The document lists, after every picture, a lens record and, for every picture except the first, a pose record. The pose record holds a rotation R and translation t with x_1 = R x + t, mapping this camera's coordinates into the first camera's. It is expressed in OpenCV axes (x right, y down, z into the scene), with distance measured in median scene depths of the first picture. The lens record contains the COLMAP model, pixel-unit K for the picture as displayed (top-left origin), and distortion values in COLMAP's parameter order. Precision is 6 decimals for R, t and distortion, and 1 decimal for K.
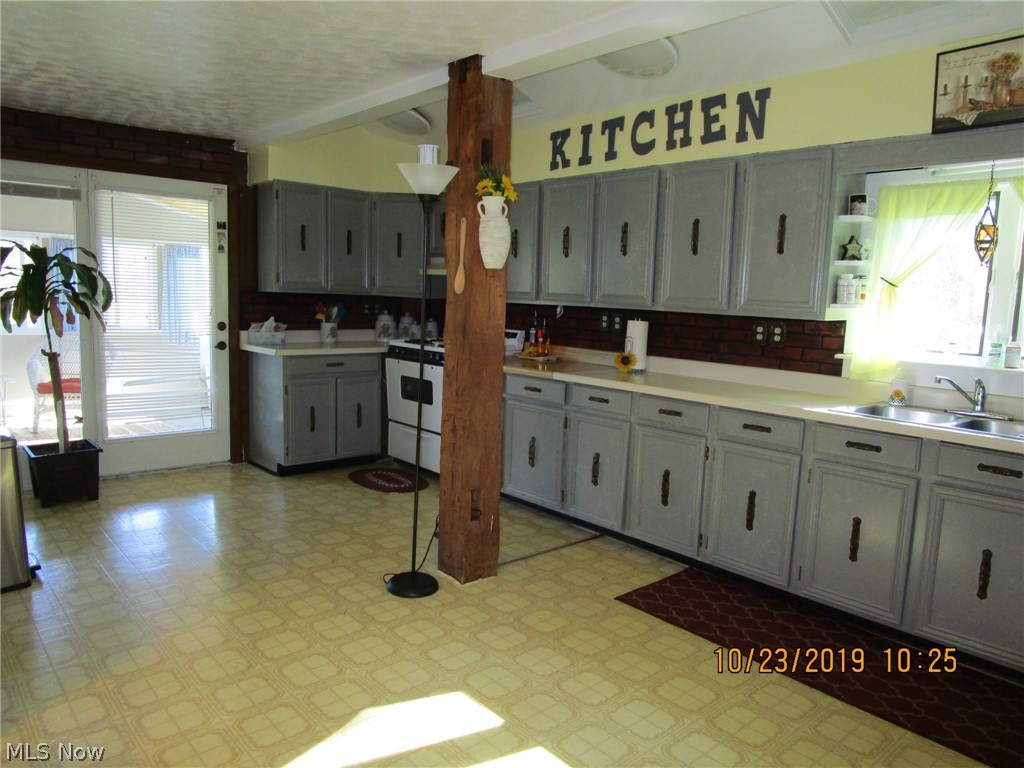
lens RADIAL K [[715.1, 0, 507.7], [0, 715.1, 386.2], [0, 0, 1]] dist [-0.050873, 0.014675]
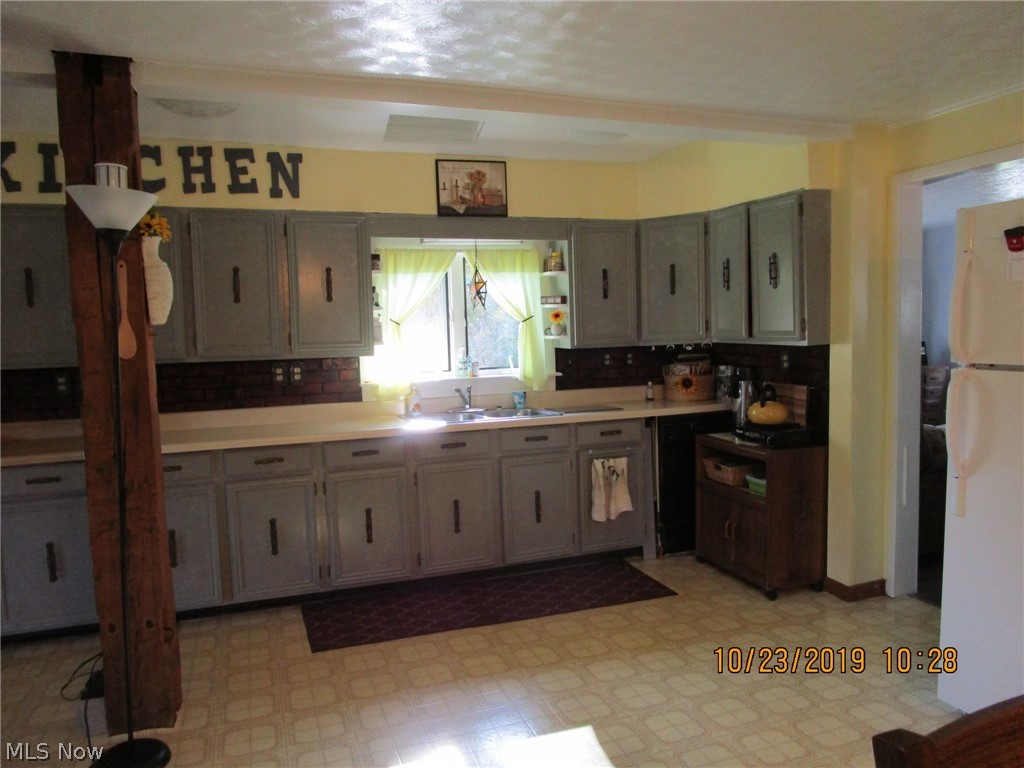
lens RADIAL K [[715.1, 0, 507.7], [0, 715.1, 386.2], [0, 0, 1]] dist [-0.050873, 0.014675]
pose [[0.361142, -0.115843, 0.925287, -0.592313], [0.160616, 0.985152, 0.060649, -0.076960], [-0.918574, 0.126713, 0.374386, 0.327776]]
